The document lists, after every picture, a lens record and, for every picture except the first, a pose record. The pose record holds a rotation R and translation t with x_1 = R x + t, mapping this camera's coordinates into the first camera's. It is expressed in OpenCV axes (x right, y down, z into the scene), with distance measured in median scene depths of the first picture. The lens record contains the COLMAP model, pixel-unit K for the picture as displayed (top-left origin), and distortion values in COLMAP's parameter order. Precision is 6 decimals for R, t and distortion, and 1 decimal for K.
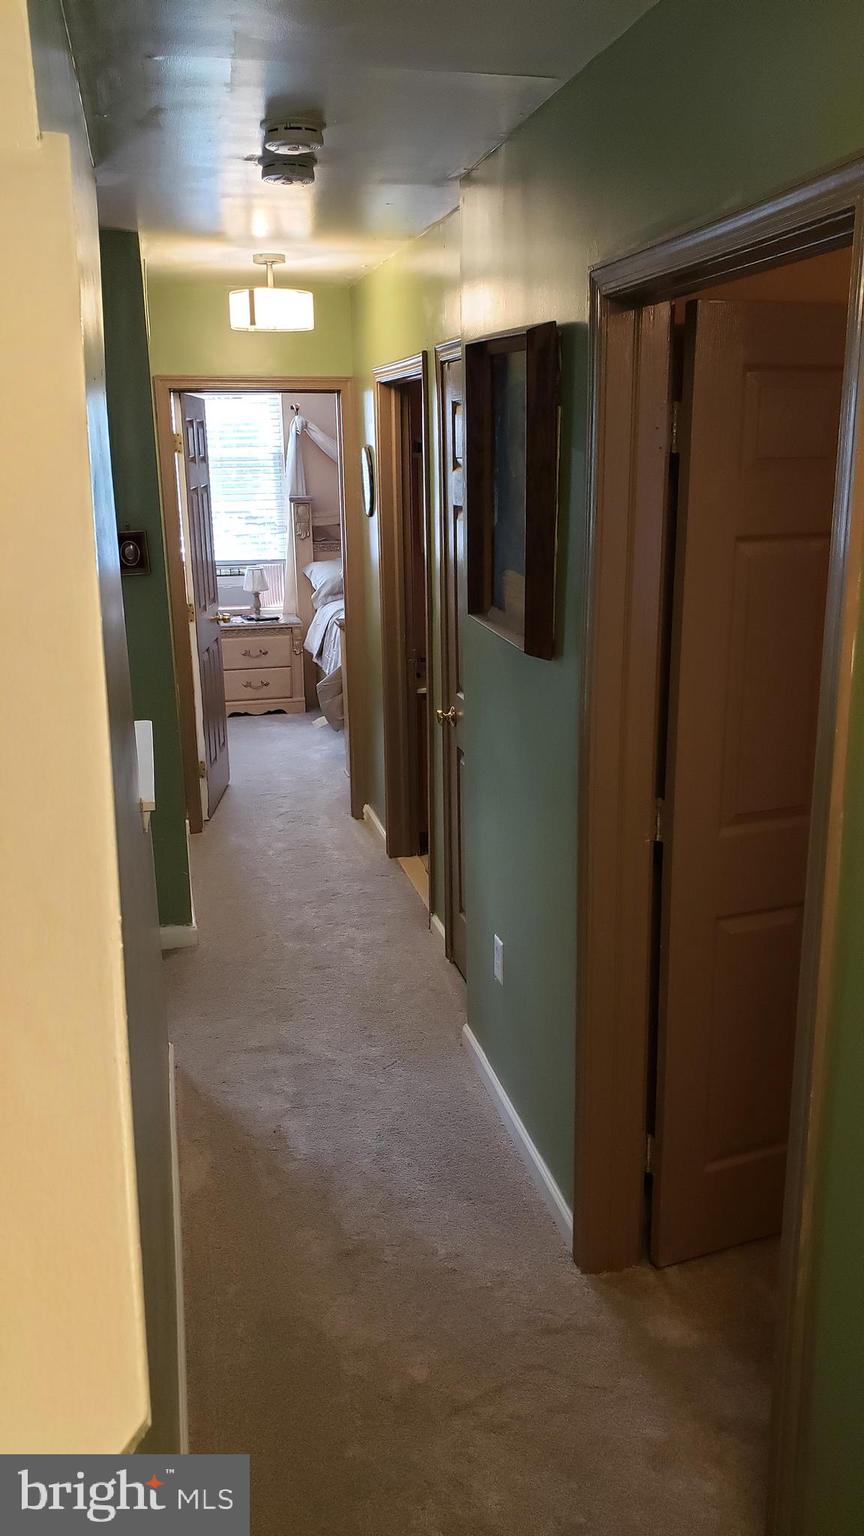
lens RADIAL K [[1141.4, 0, 432.0], [0, 1141.4, 768.0], [0, 0, 1]] dist [0.109528, 0.000041]
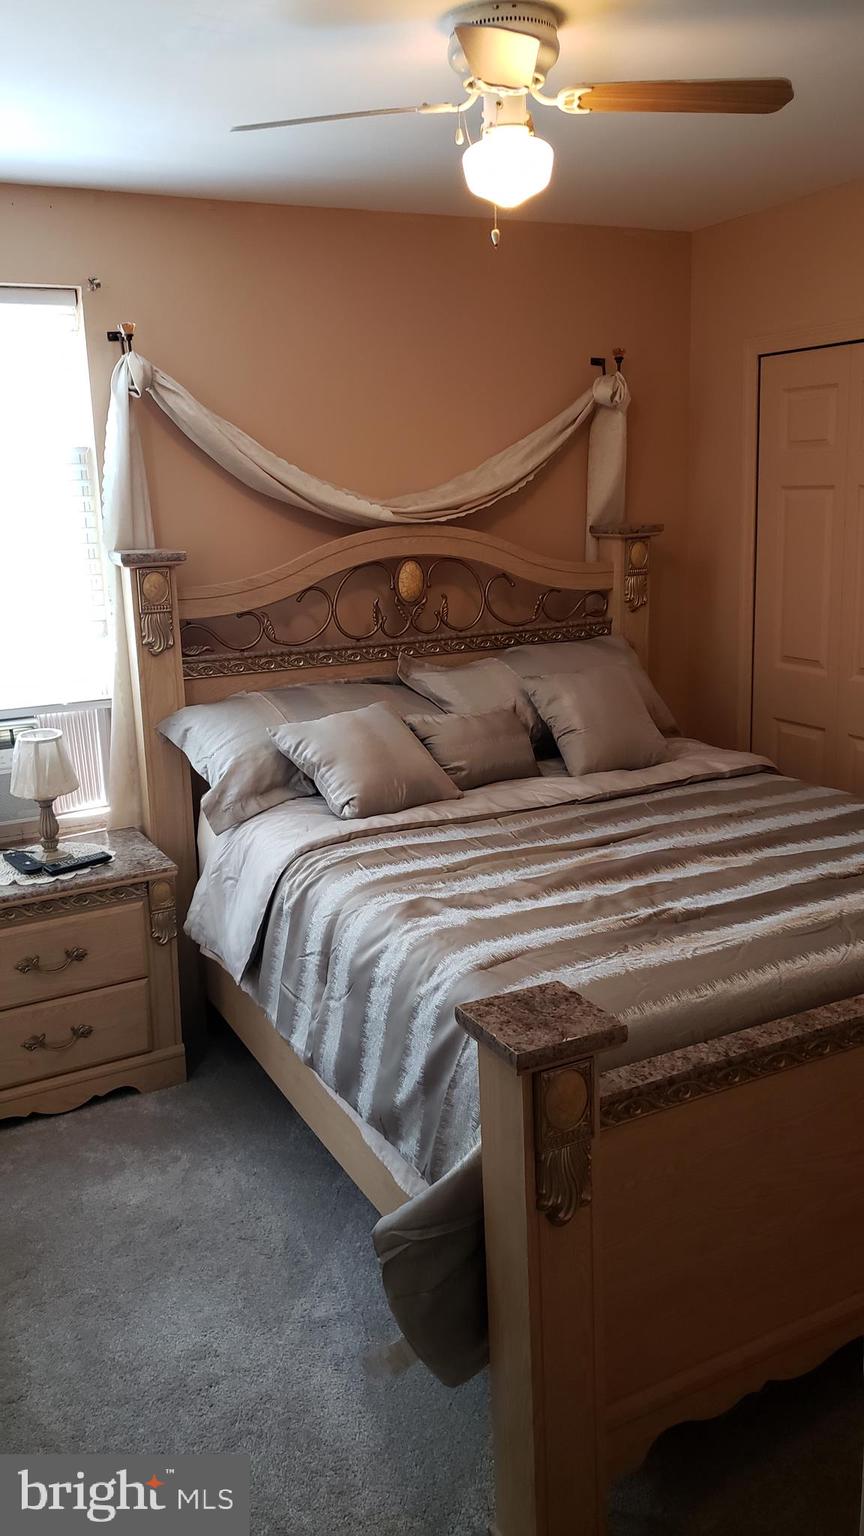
lens RADIAL K [[1169.2, 0, 432.0], [0, 1169.2, 768.0], [0, 0, 1]] dist [-0.001234, -0.000141]
pose [[0.974307, -0.063958, 0.215951, -0.110860], [0.080116, 0.994538, -0.066905, -0.125641], [-0.210492, 0.082487, 0.974109, 0.589531]]
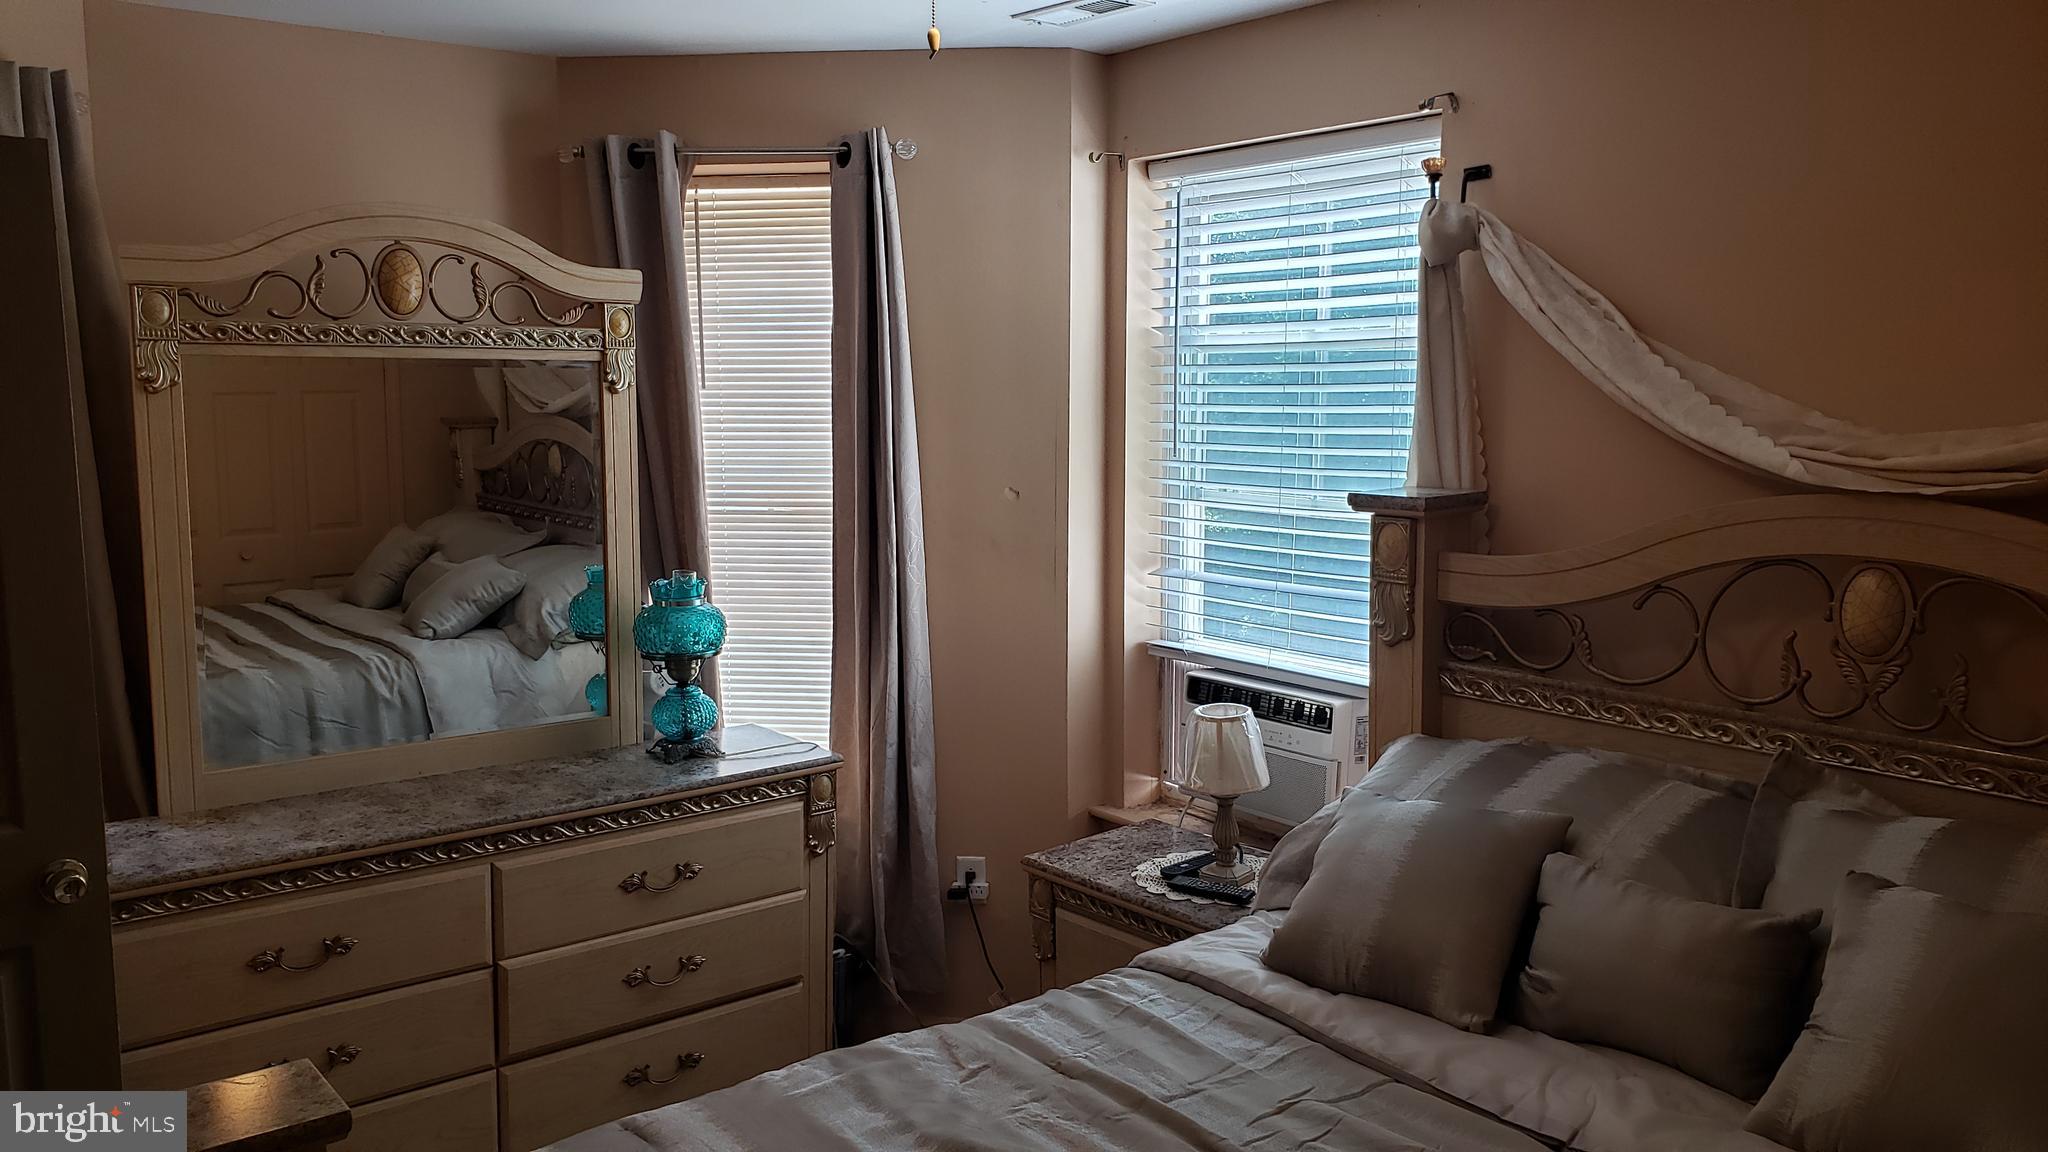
lens RADIAL K [[1558.9, 0, 1024.0], [0, 1558.9, 576.0], [0, 0, 1]] dist [-0.001234, -0.000141]
pose [[0.409959, 0.136398, -0.901848, 0.176890], [-0.253437, 0.966854, 0.031023, -0.205059], [0.876187, 0.215843, 0.430939, 0.769547]]
